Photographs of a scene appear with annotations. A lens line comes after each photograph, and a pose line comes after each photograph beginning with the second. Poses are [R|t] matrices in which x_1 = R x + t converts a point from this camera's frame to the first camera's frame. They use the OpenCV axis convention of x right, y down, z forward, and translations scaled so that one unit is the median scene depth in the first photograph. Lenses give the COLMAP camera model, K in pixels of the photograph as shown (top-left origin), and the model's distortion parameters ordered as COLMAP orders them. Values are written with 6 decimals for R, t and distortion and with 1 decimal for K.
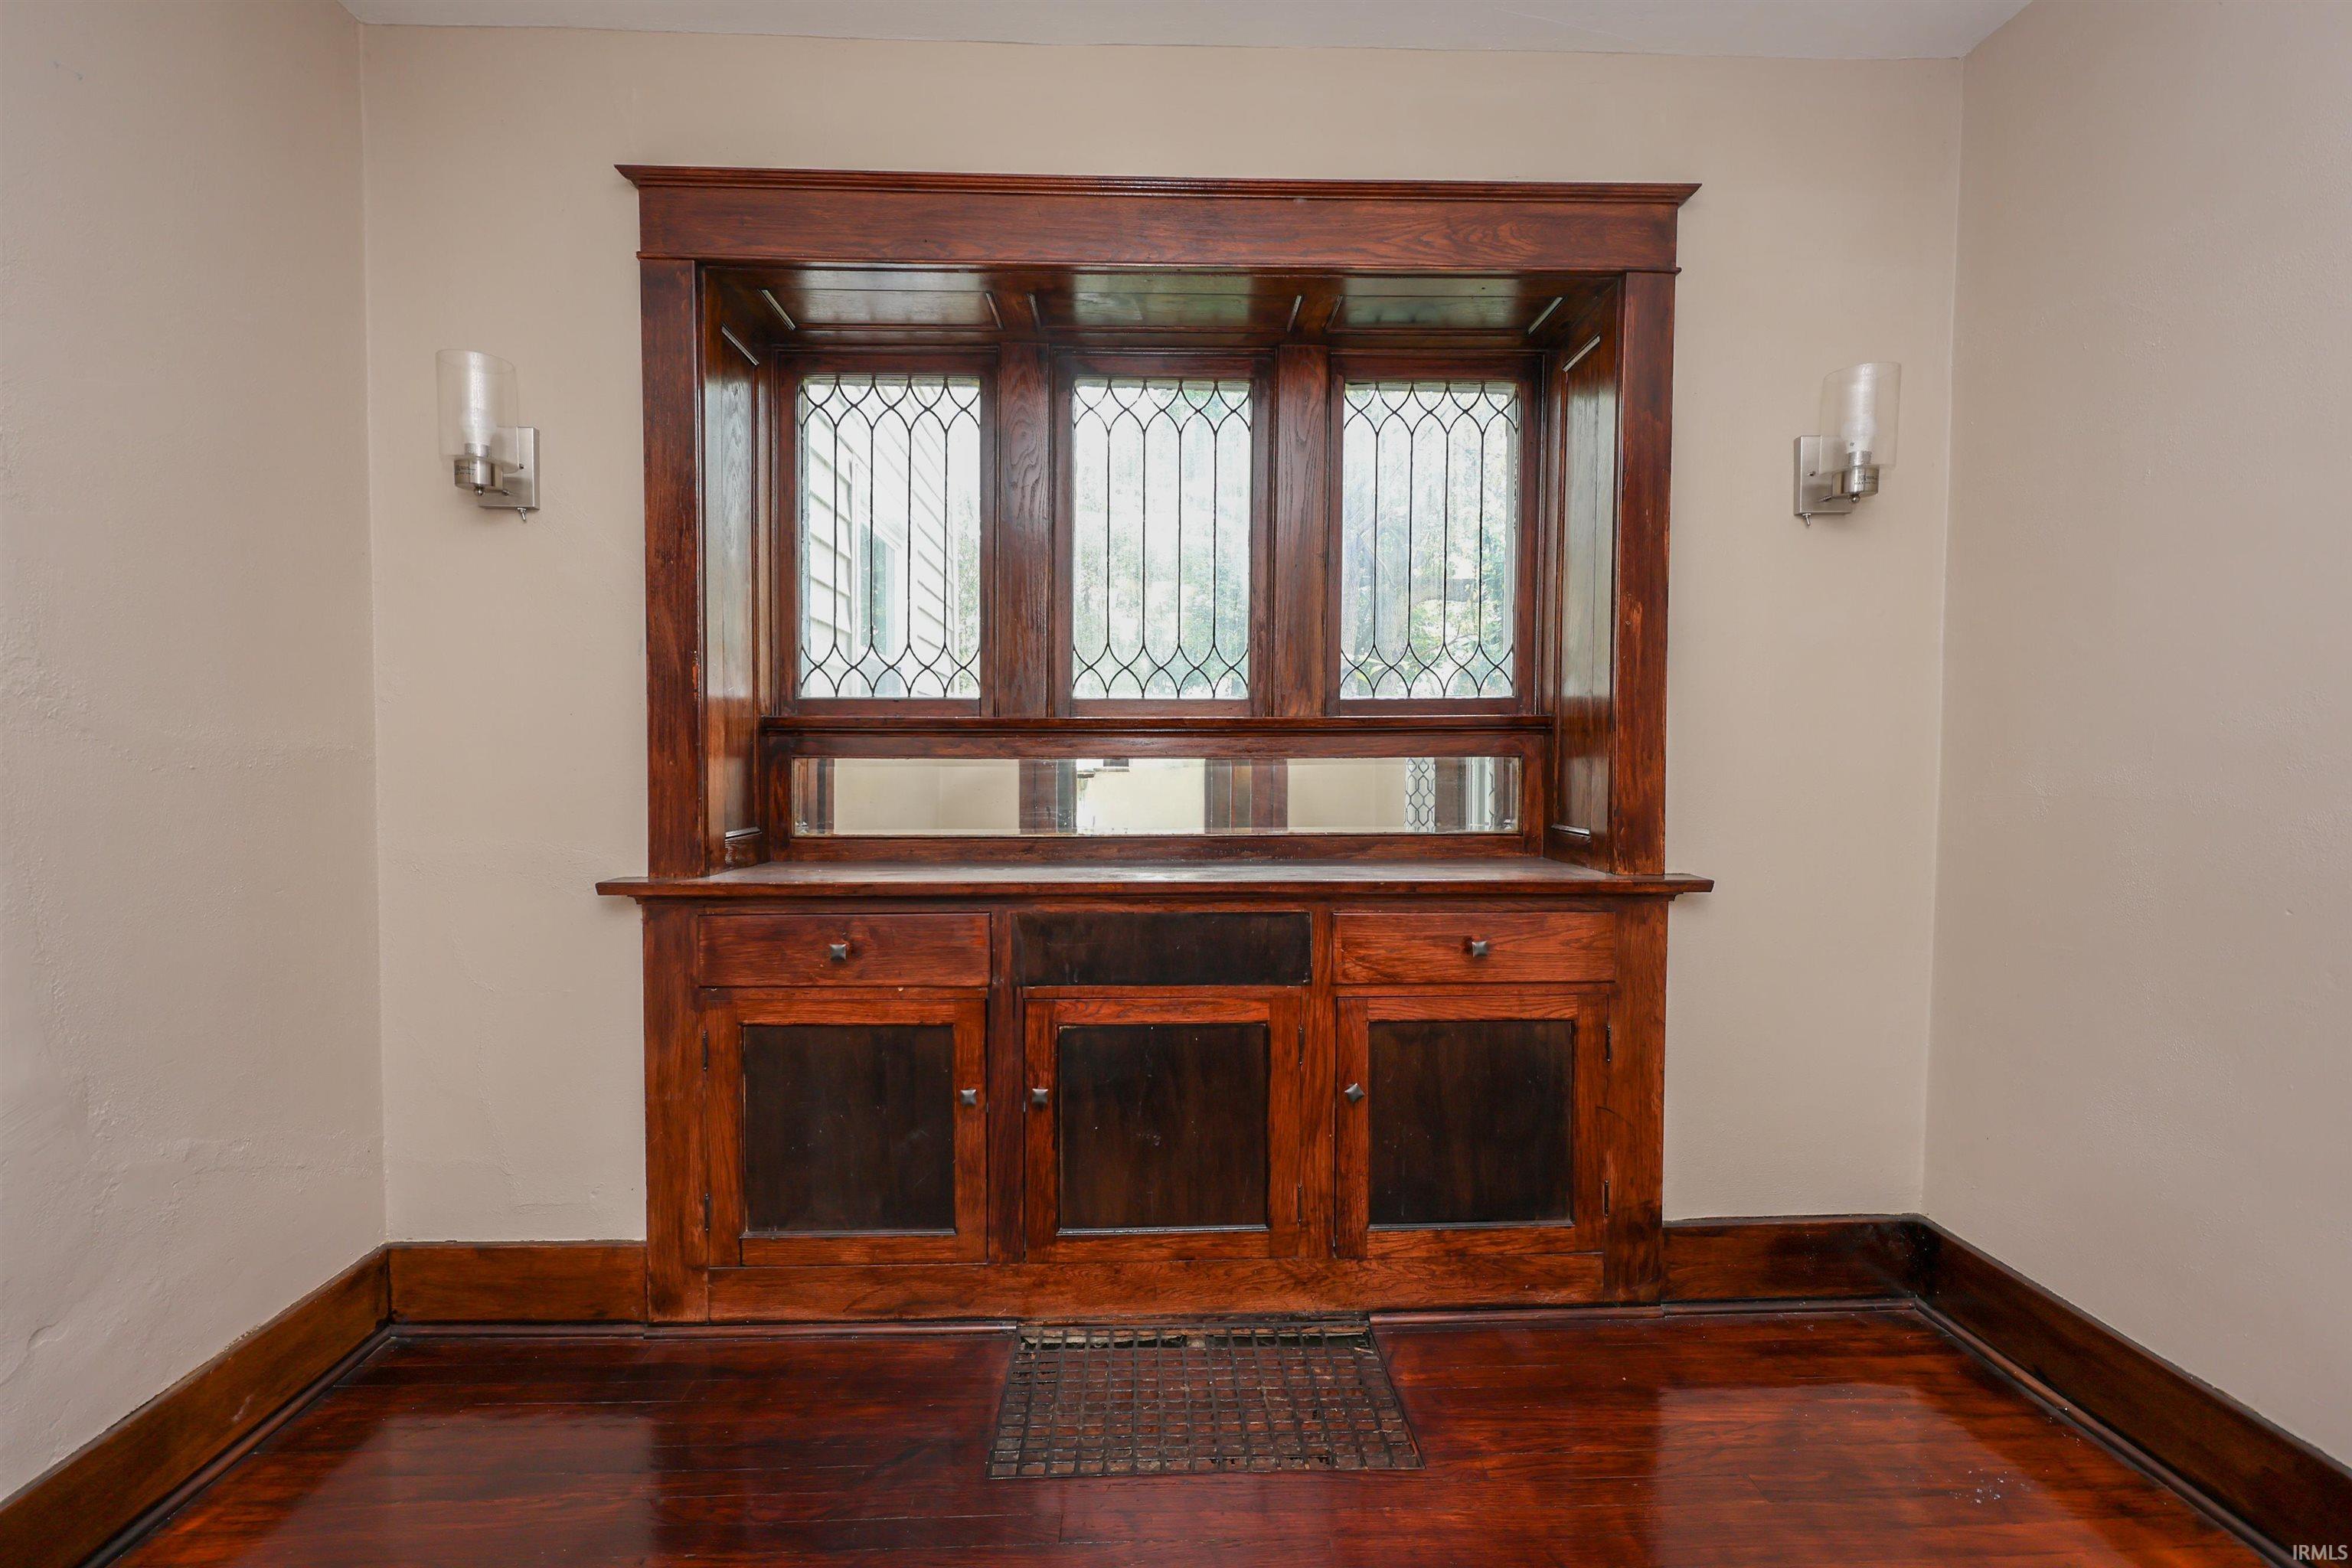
lens RADIAL K [[944.5, 0, 1199.5], [0, 944.5, 778.2], [0, 0, 1]] dist [0.000587, -0.000011]
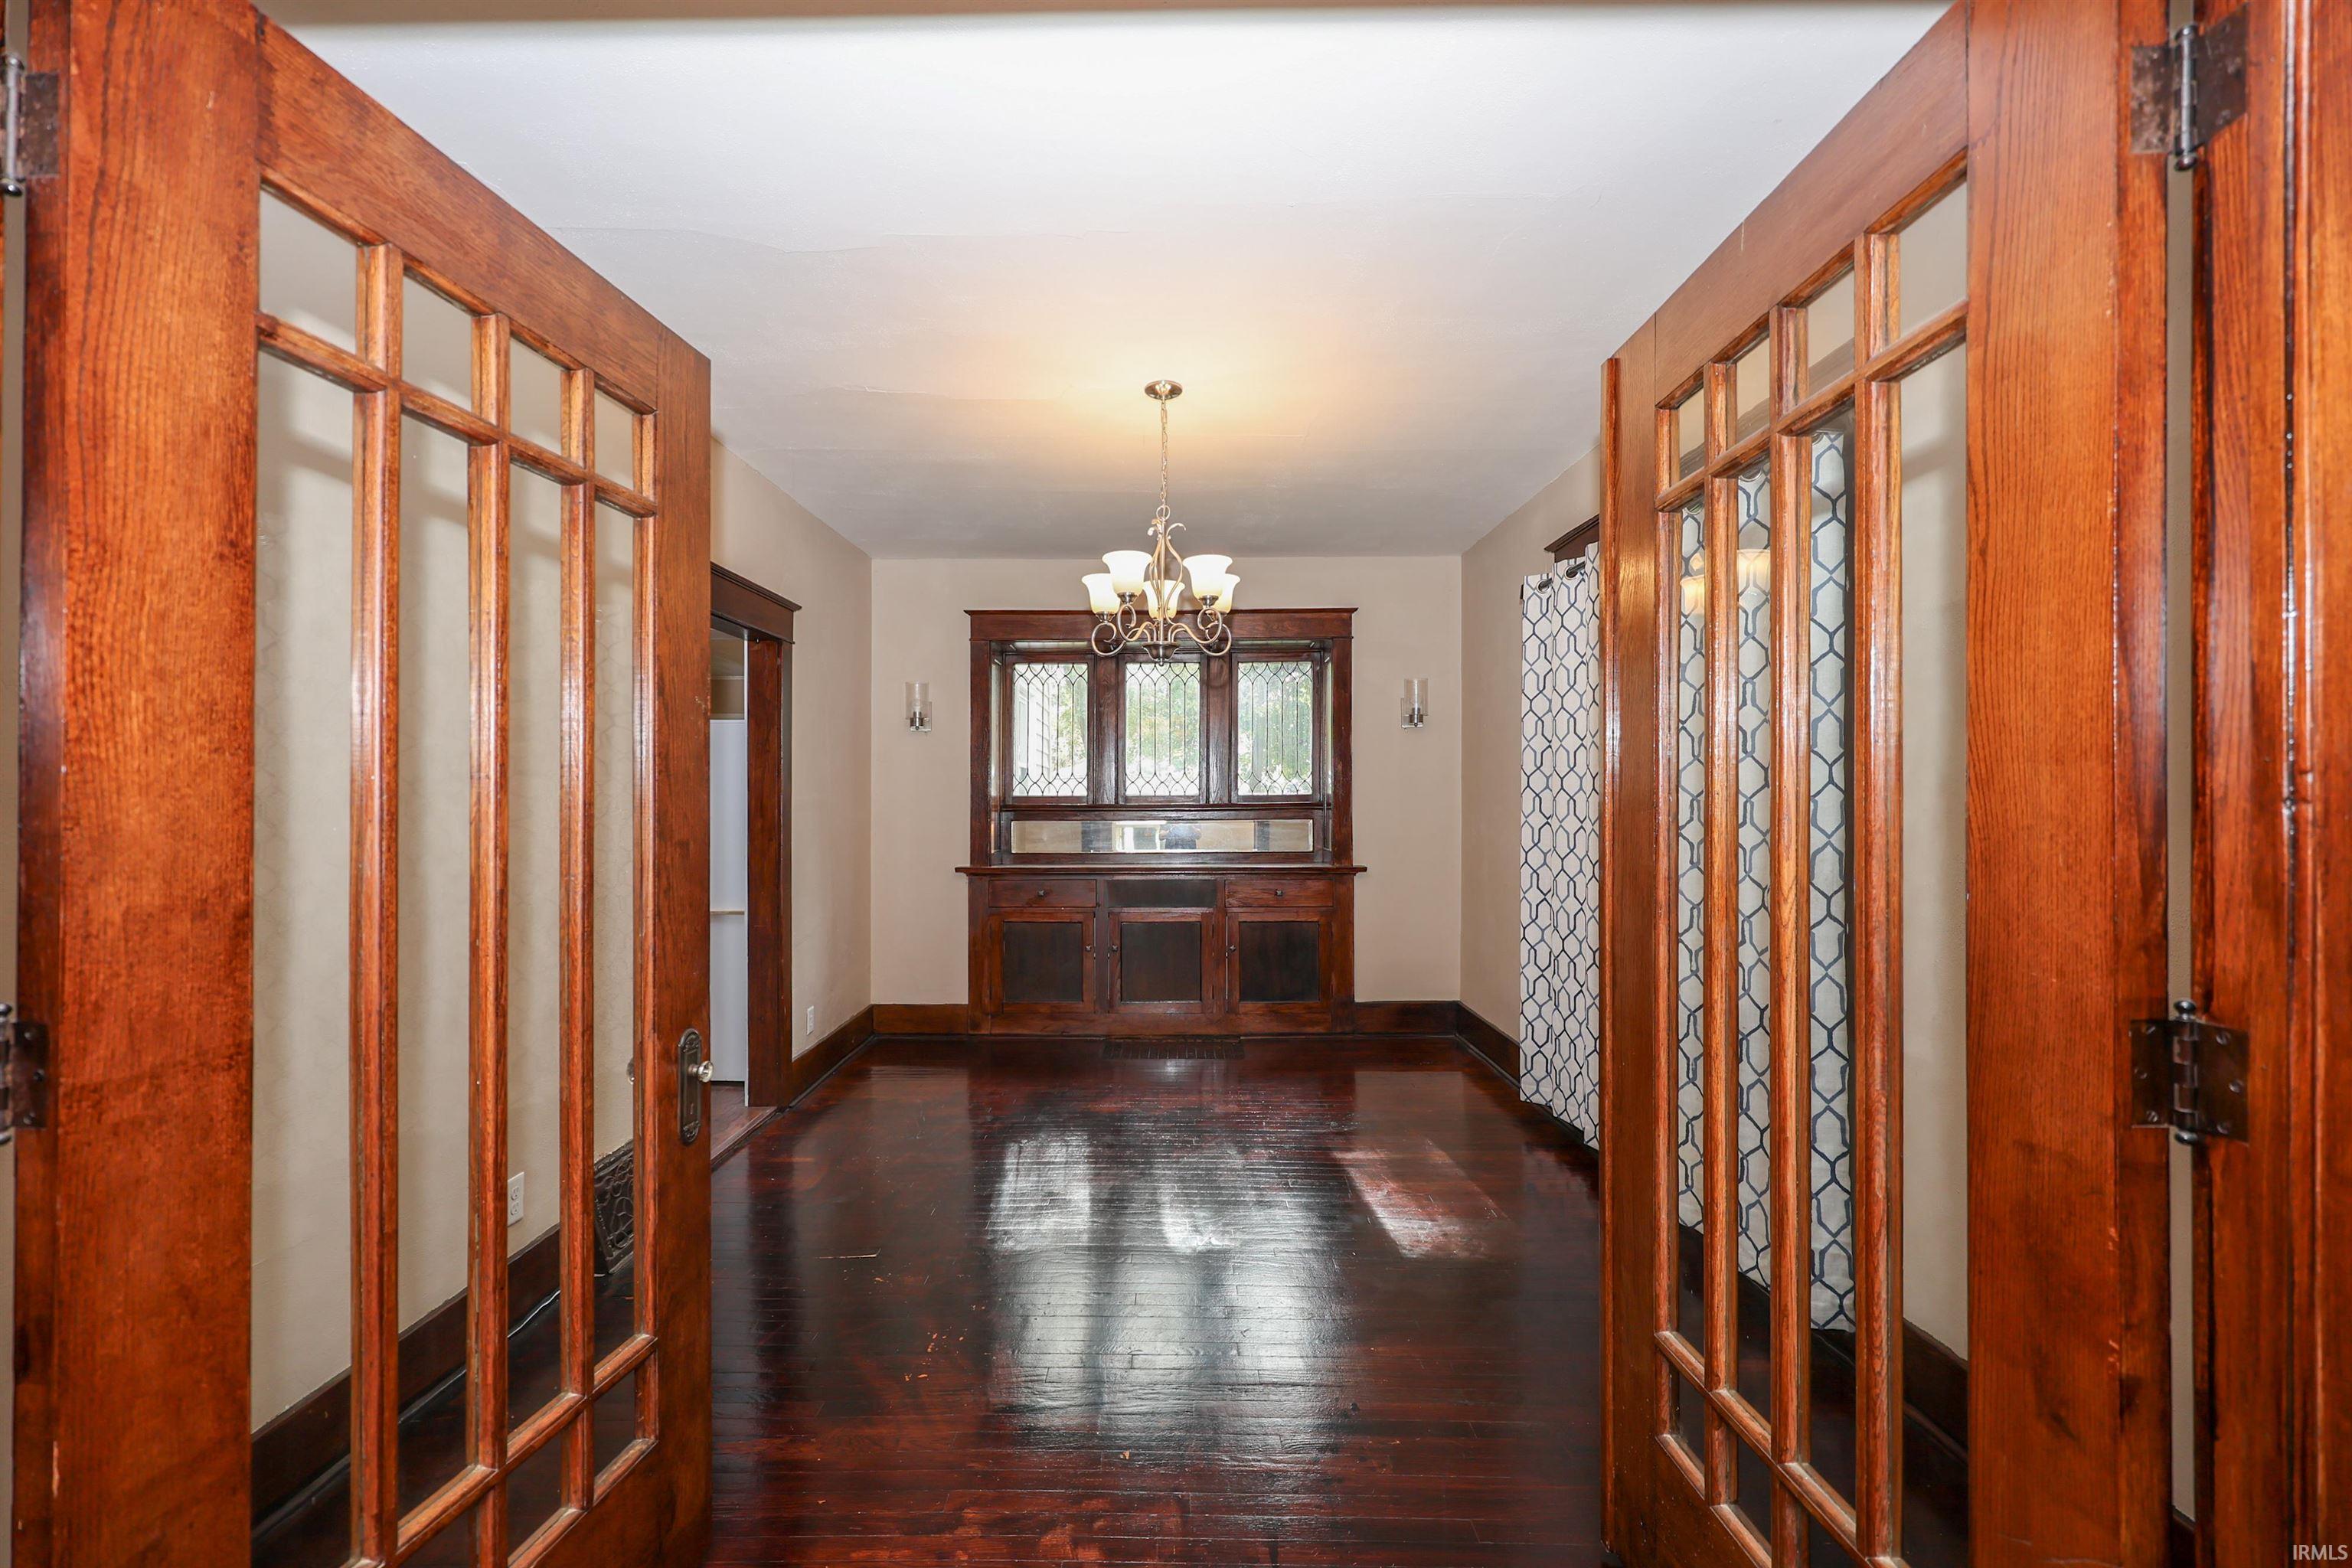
lens RADIAL K [[944.5, 0, 1169.1], [0, 944.5, 790.6], [0, 0, 1]] dist [0.000587, -0.000011]
pose [[0.996762, -0.005851, -0.080190, 0.196862], [0.002738, 0.999240, -0.038873, -0.004588], [0.080356, 0.038527, 0.996021, -1.625434]]
